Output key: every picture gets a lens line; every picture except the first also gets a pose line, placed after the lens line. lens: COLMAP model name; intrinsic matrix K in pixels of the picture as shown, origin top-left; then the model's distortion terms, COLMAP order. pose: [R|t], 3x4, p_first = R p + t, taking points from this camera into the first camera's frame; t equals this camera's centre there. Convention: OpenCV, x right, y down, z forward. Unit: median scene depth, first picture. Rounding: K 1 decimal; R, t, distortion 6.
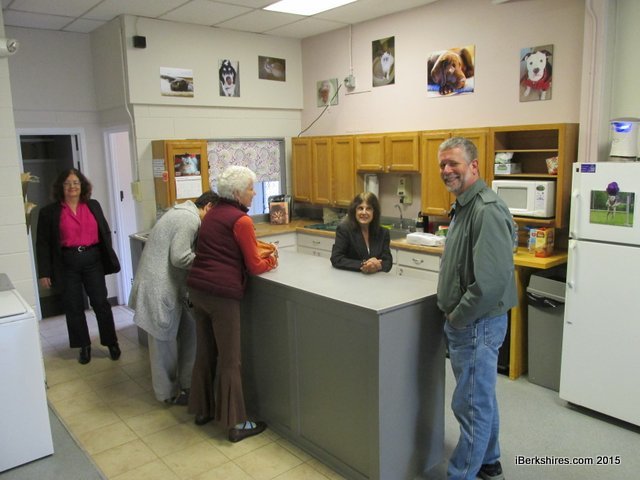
lens RADIAL K [[533.0, 0, 319.5], [0, 533.0, 240.2], [0, 0, 1]] dist [-0.030436, 0.004617]
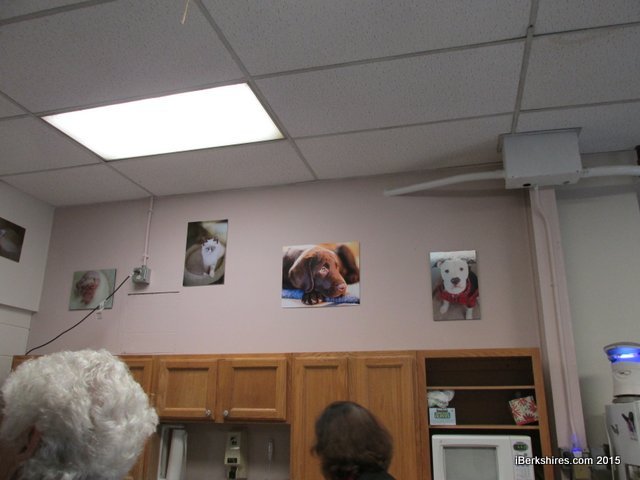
lens RADIAL K [[533.0, 0, 320.5], [0, 533.0, 241.6], [0, 0, 1]] dist [-0.030436, 0.004617]
pose [[0.818229, 0.202887, 0.537902, -0.141859], [0.066463, 0.895999, -0.439055, -0.045816], [-0.571038, 0.394998, 0.719647, 0.474437]]
